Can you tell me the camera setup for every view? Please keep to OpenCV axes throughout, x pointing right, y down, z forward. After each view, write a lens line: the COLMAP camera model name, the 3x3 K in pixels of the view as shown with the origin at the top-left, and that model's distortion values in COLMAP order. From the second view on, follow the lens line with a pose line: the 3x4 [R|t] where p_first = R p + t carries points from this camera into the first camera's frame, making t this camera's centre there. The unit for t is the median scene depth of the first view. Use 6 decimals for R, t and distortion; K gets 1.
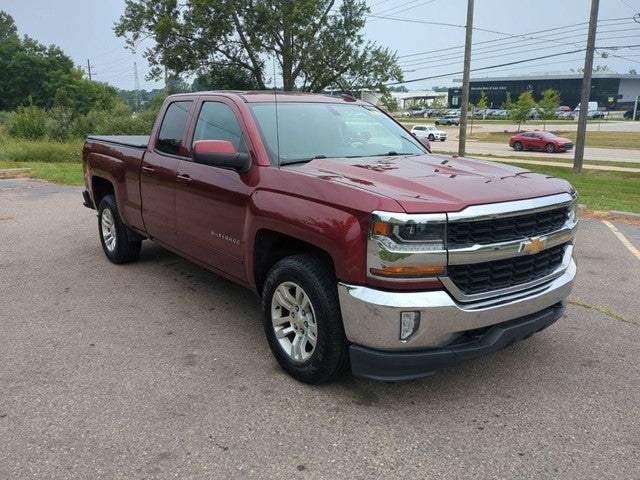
lens RADIAL K [[529.6, 0, 320.0], [0, 529.6, 240.0], [0, 0, 1]] dist [0.020435, -0.001933]
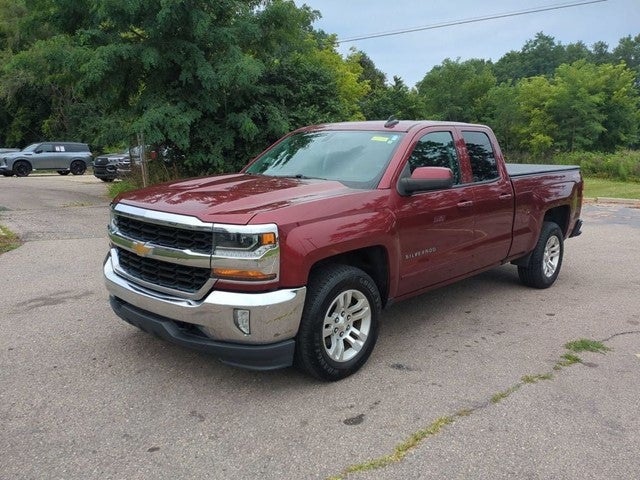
lens RADIAL K [[540.8, 0, 320.0], [0, 540.8, 240.0], [0, 0, 1]] dist [0.027362, -0.001833]
pose [[0.167694, 0.162553, -0.972345, 1.640661], [-0.225716, 0.966443, 0.122638, -0.245300], [0.959652, 0.198908, 0.198757, 1.149077]]
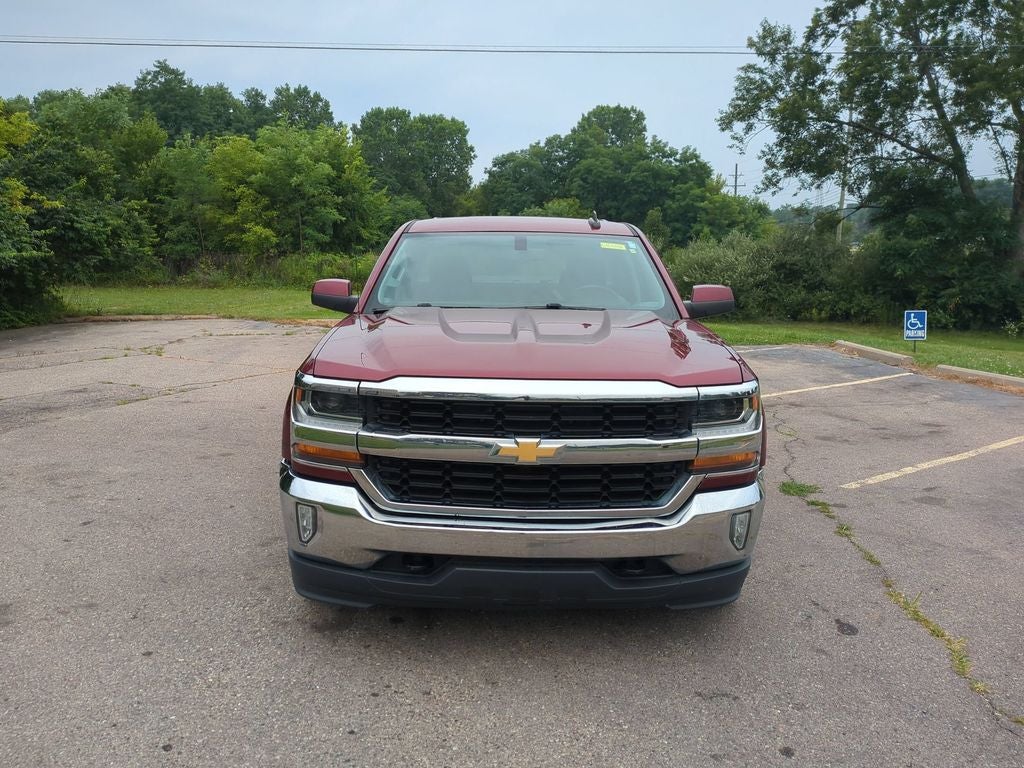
lens RADIAL K [[865.2, 0, 512.0], [0, 865.2, 384.0], [0, 0, 1]] dist [0.027362, -0.001833]
pose [[0.790684, 0.095539, -0.604724, 1.026409], [-0.139817, 0.989824, -0.026432, -0.040853], [0.596045, 0.105450, 0.795997, 0.149731]]
